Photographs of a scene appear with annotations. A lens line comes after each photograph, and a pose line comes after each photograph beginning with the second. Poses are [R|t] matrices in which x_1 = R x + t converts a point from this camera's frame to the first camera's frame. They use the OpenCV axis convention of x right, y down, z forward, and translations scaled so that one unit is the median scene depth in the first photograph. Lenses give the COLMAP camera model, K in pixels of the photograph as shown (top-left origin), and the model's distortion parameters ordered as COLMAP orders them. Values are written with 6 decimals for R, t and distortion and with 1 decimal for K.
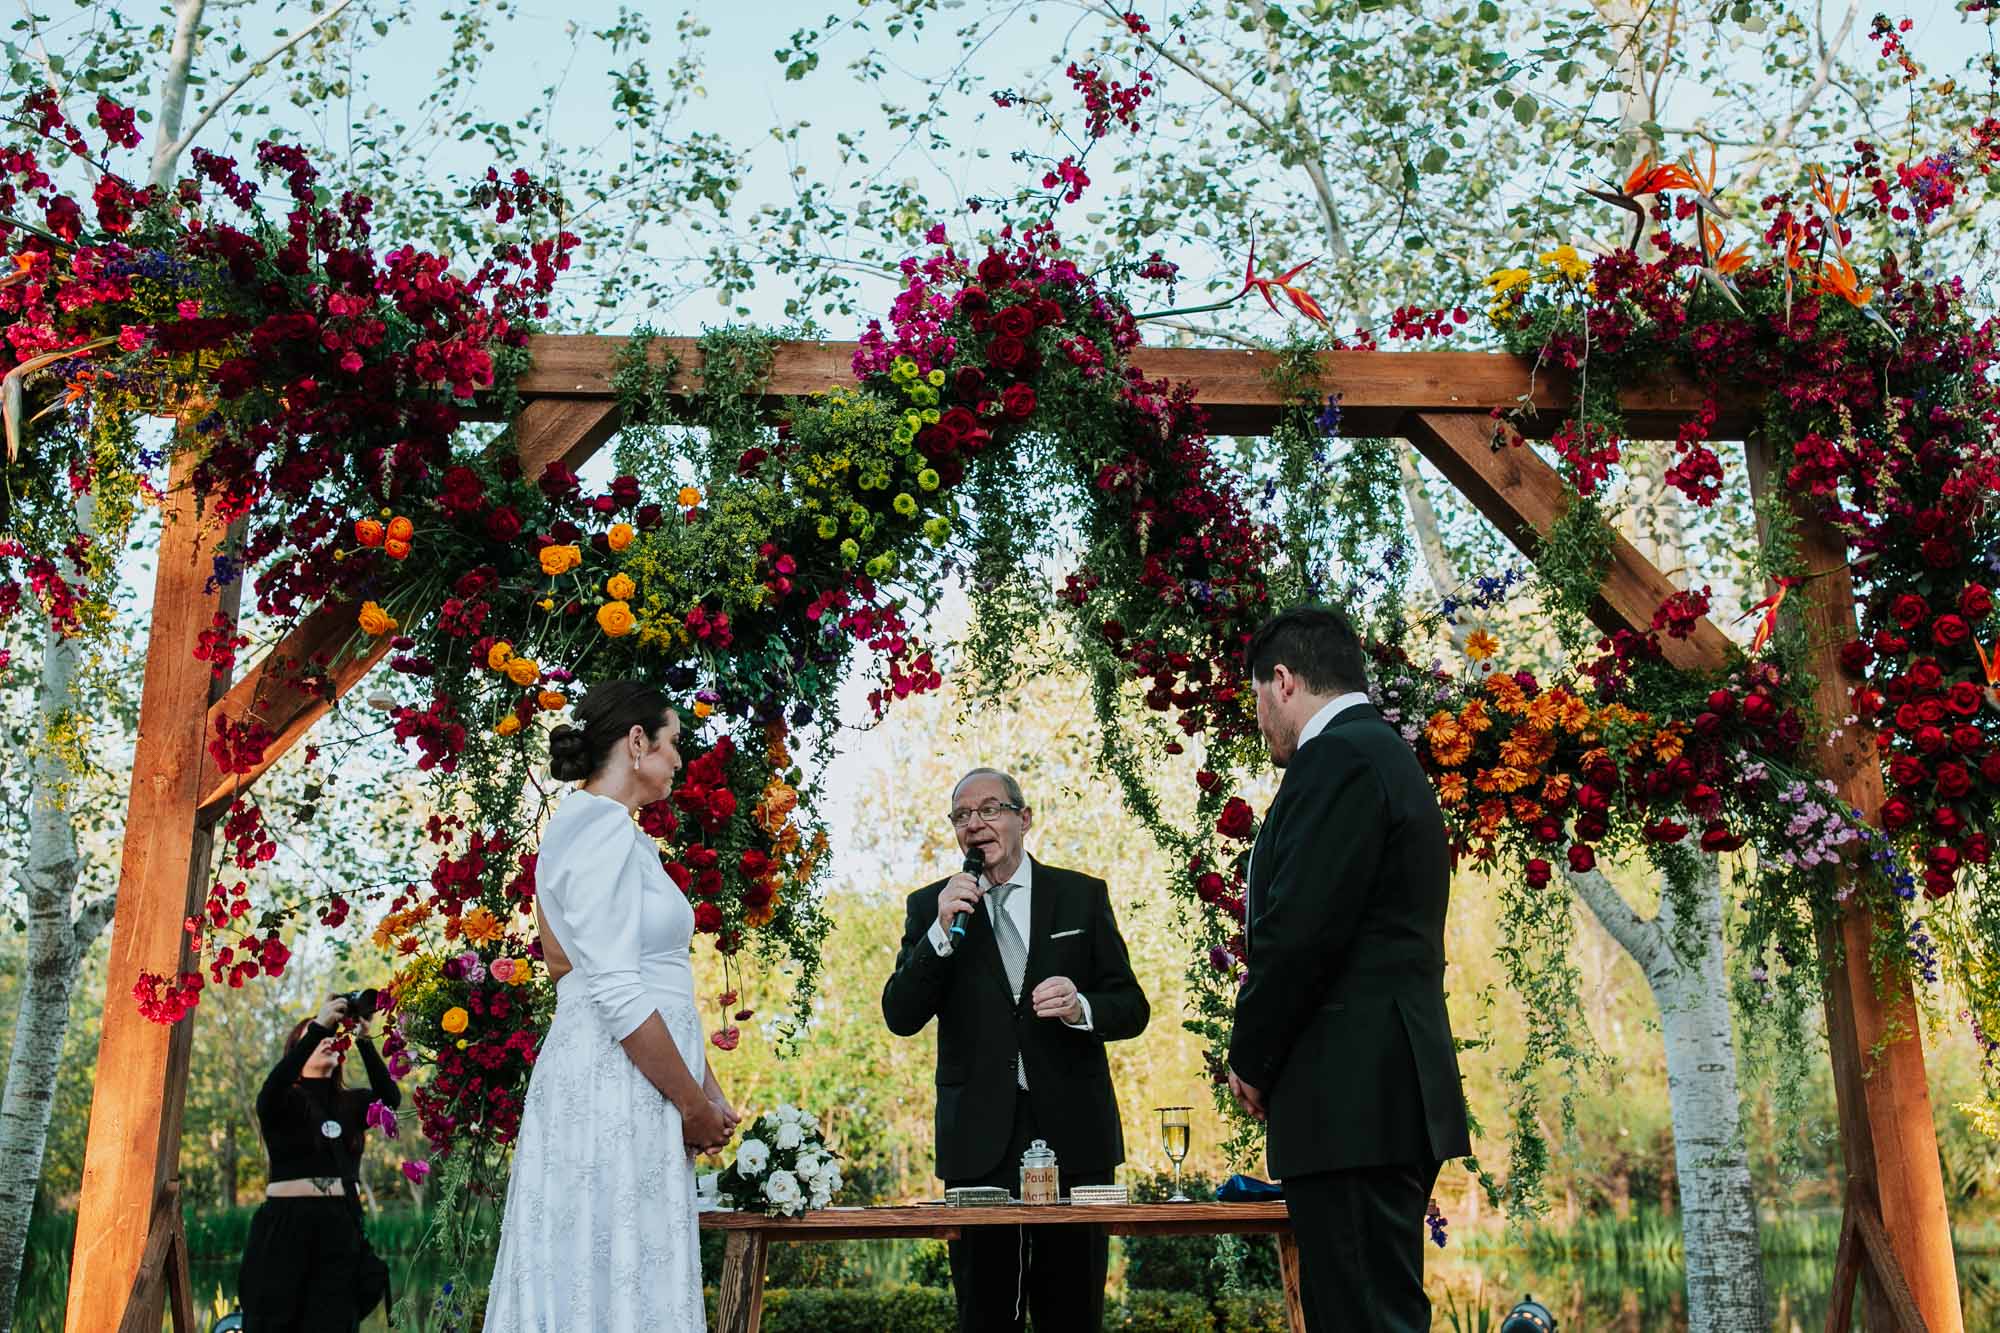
lens RADIAL K [[1889.6, 0, 1000.0], [0, 1889.6, 666.5], [0, 0, 1]] dist [-0.002143, -0.011664]
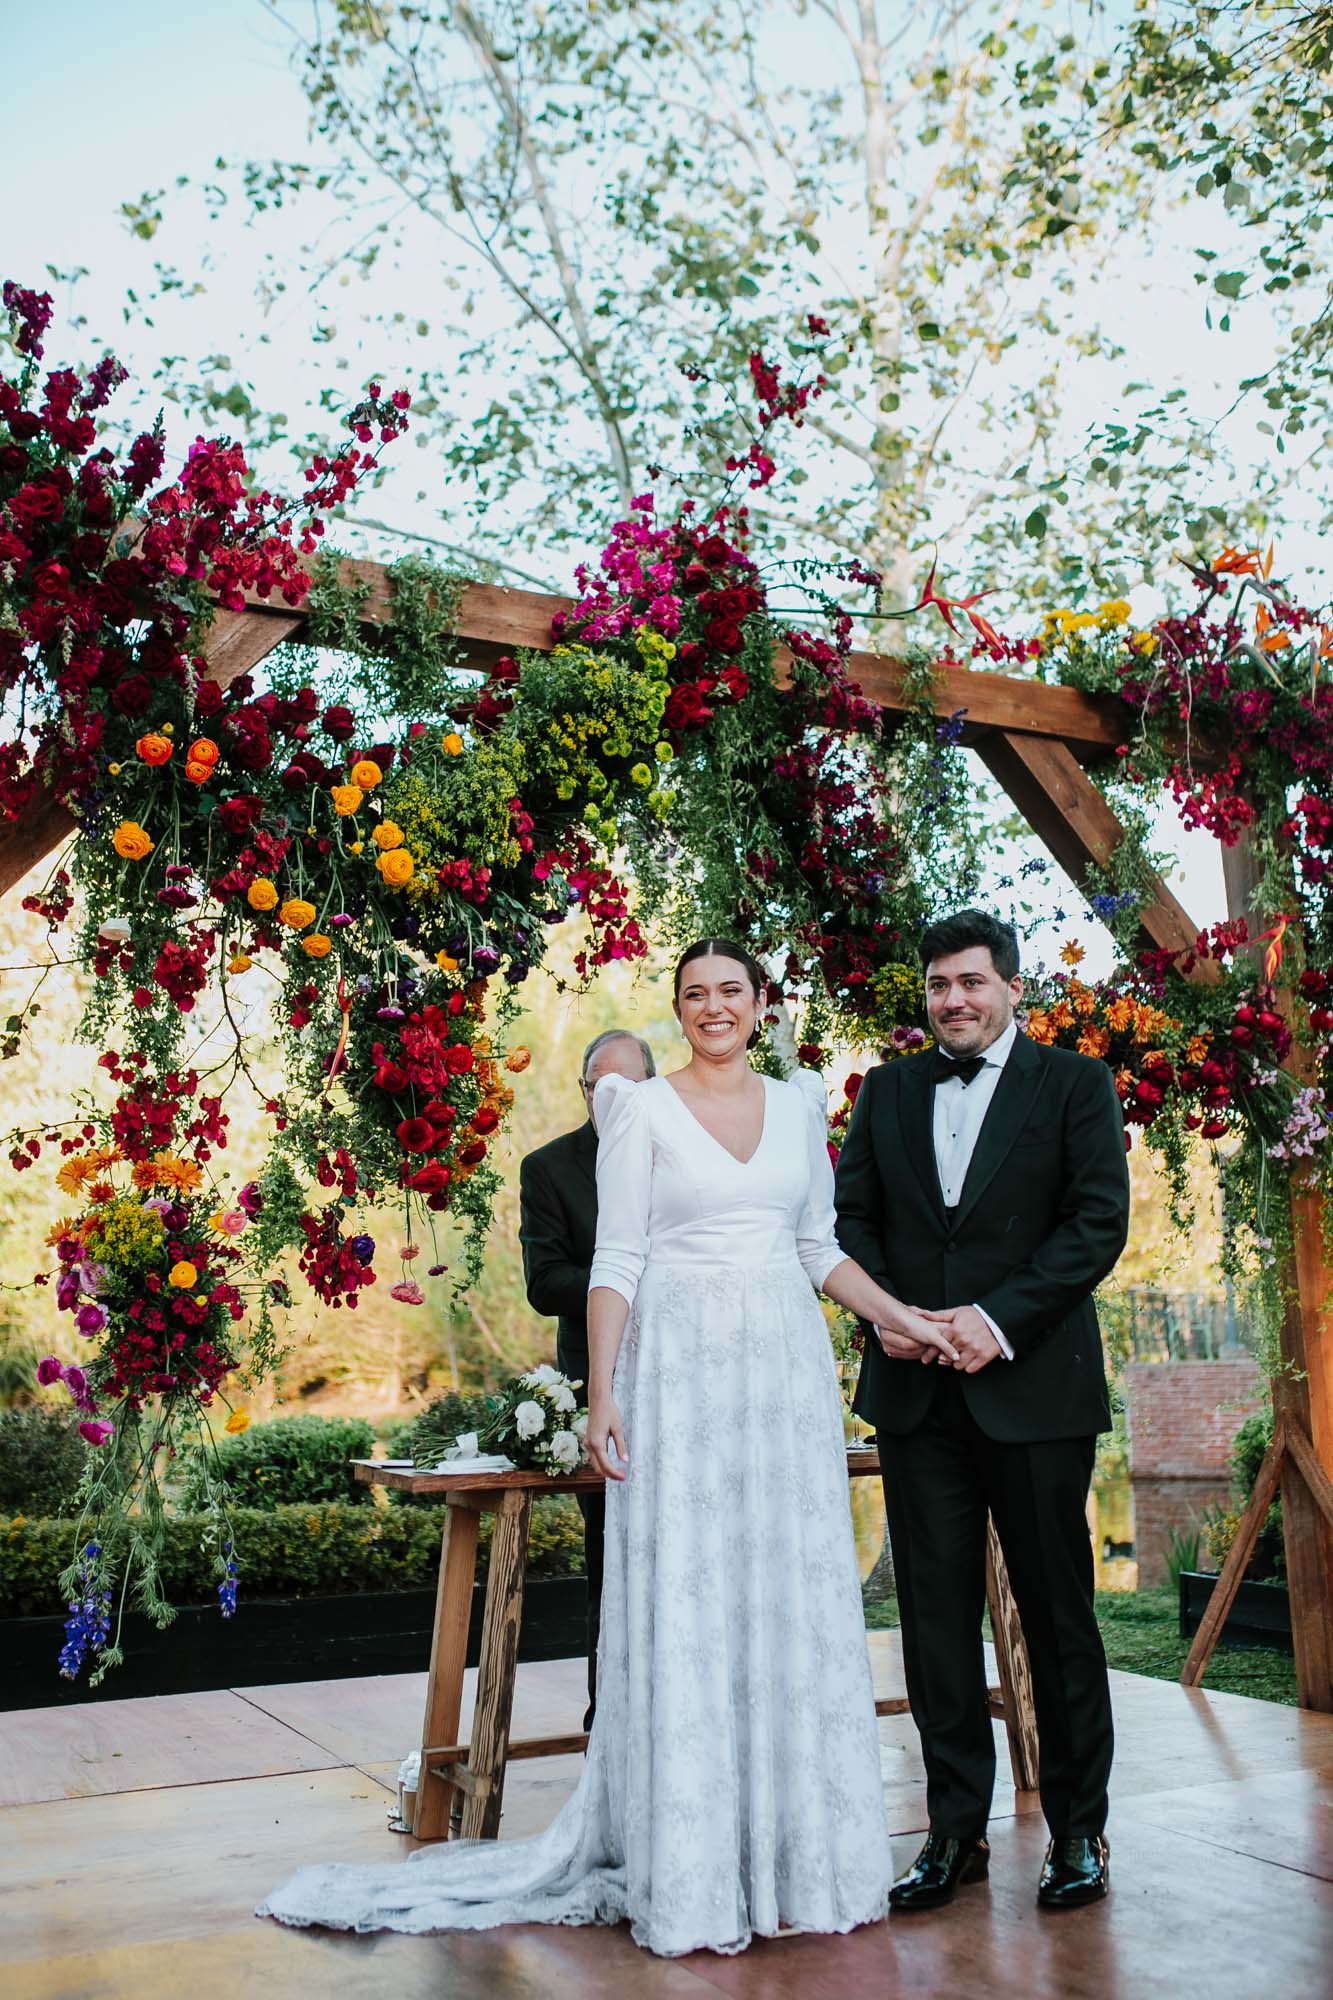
lens RADIAL K [[1884.3, 0, 649.8], [0, 1884.3, 1005.4], [0, 0, 1]] dist [-0.089379, 0.175741]
pose [[0.919621, 0.064423, 0.387488, -0.413677], [-0.093840, 0.993928, 0.057459, -0.020759], [-0.381433, -0.089203, 0.920082, 0.061207]]
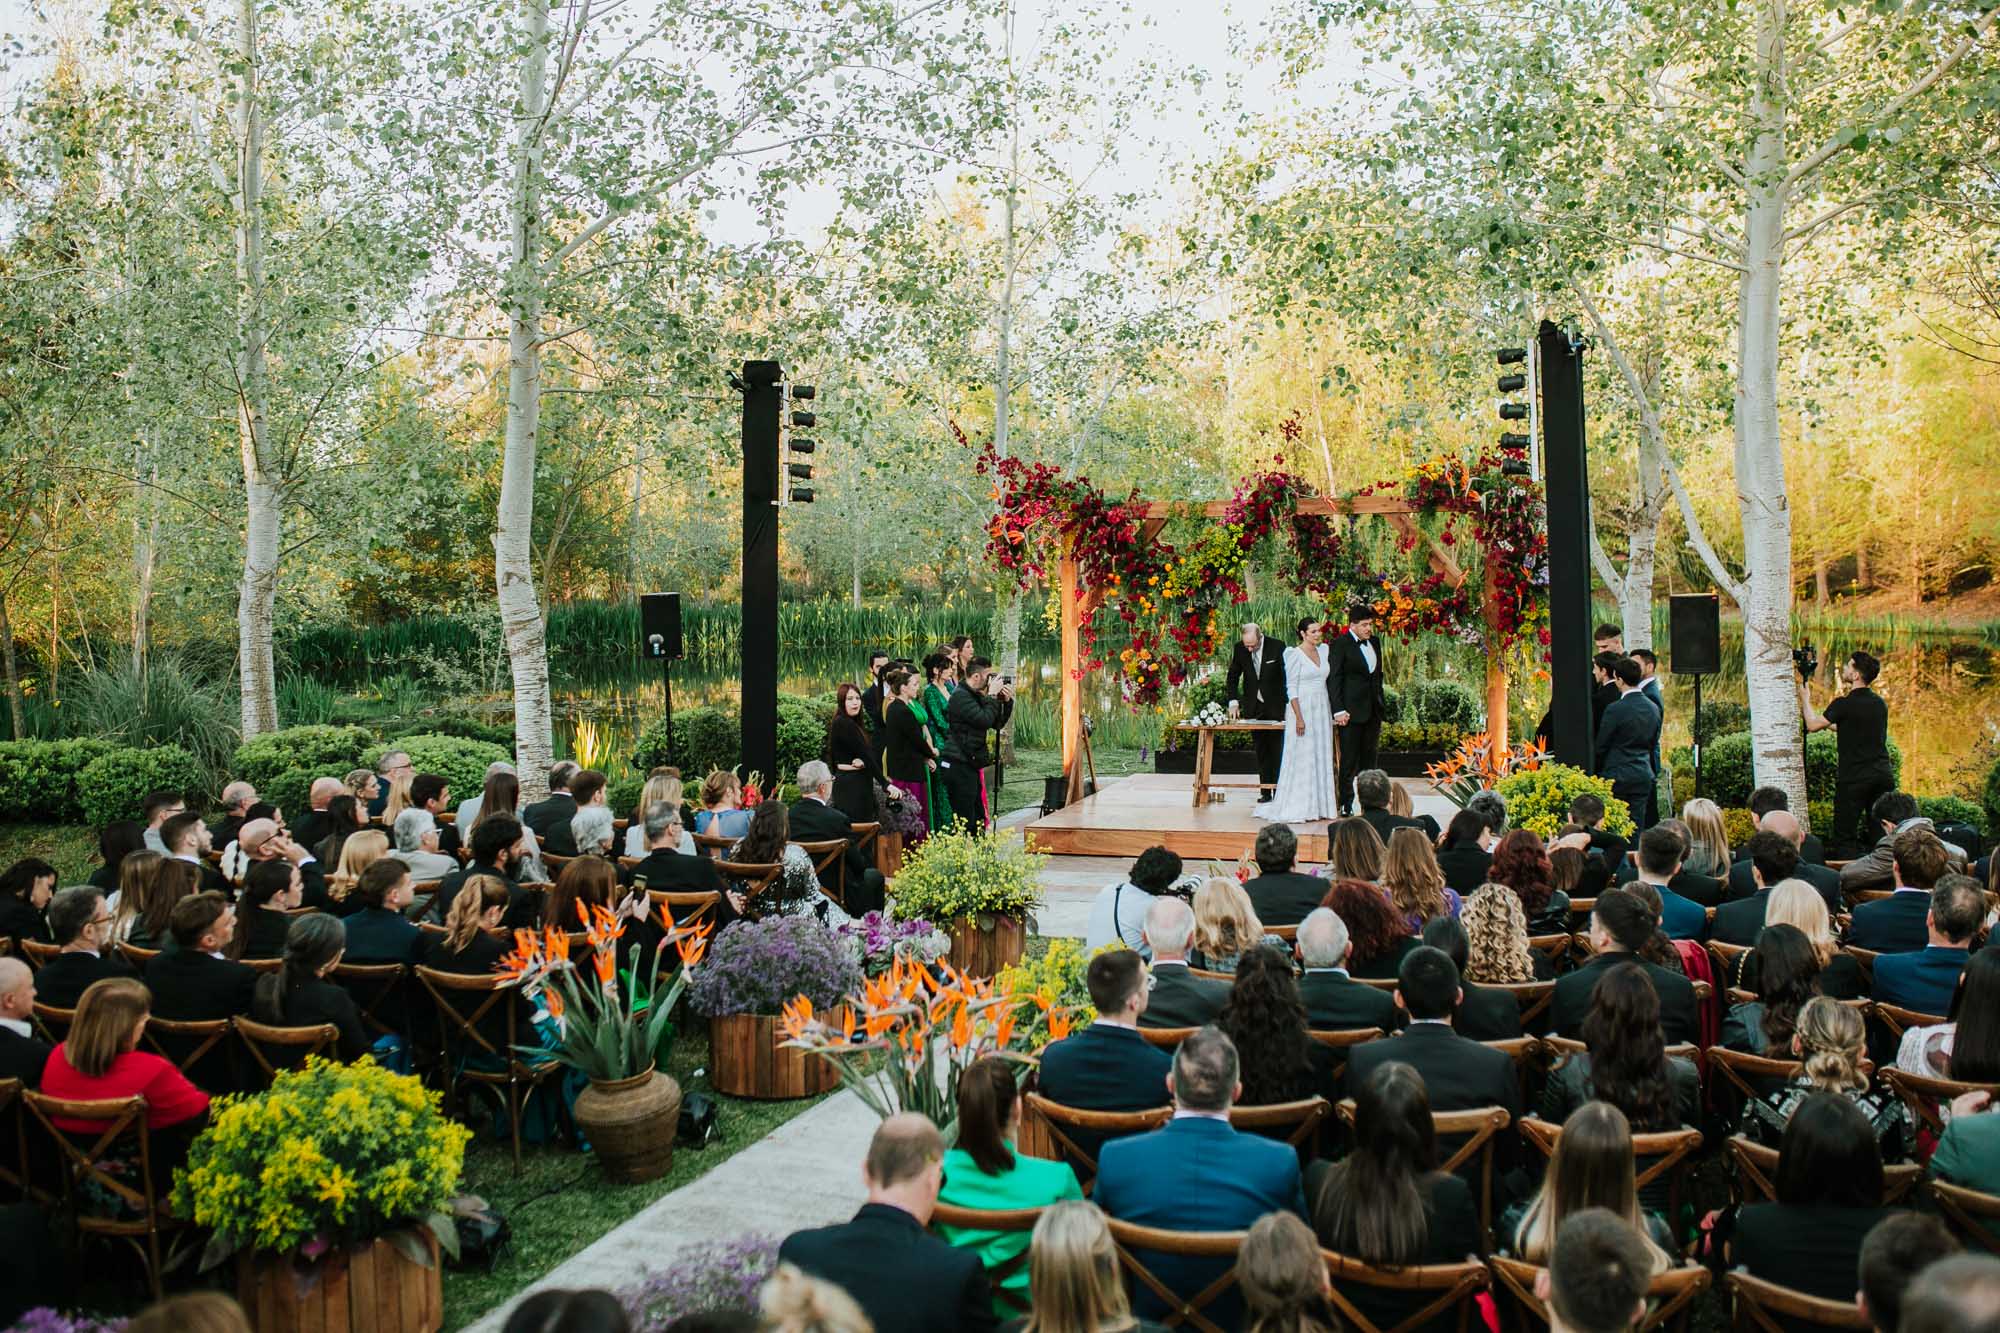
lens RADIAL K [[1889.6, 0, 1000.0], [0, 1889.6, 666.5], [0, 0, 1]] dist [-0.002143, -0.011664]
pose [[0.924863, 0.011769, -0.380119, 0.995577], [0.118919, 0.940448, 0.318458, -1.181875], [0.361230, -0.339733, 0.868386, -2.695959]]
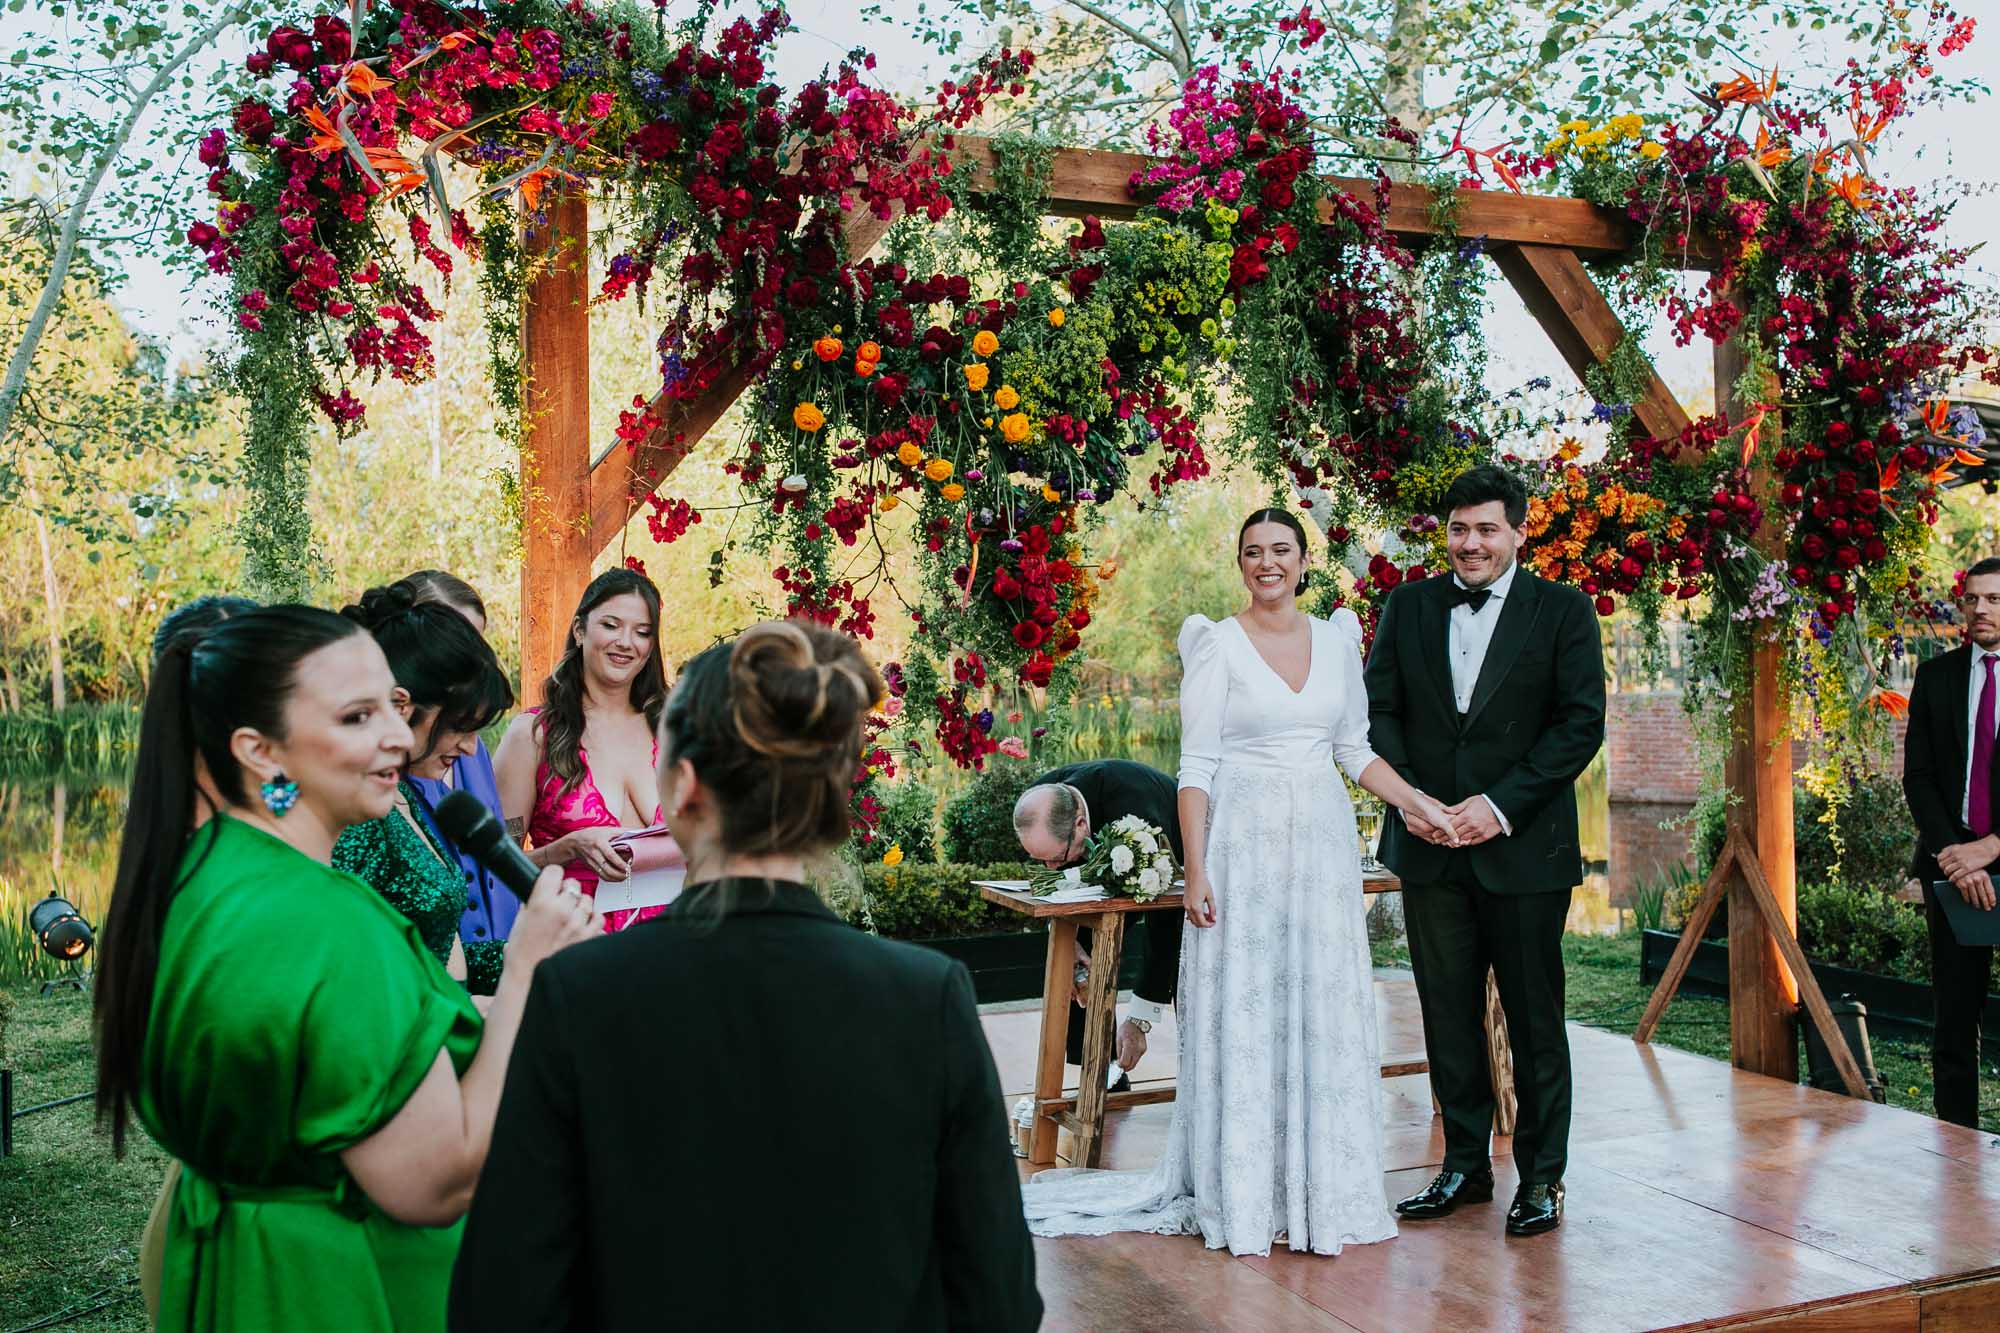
lens RADIAL K [[1889.6, 0, 1000.0], [0, 1889.6, 666.5], [0, 0, 1]] dist [-0.002143, -0.011664]
pose [[0.944254, -0.006429, 0.329156, -0.555381], [-0.082169, 0.963565, 0.254540, -0.167800], [-0.318799, -0.267397, 0.909322, -0.107055]]
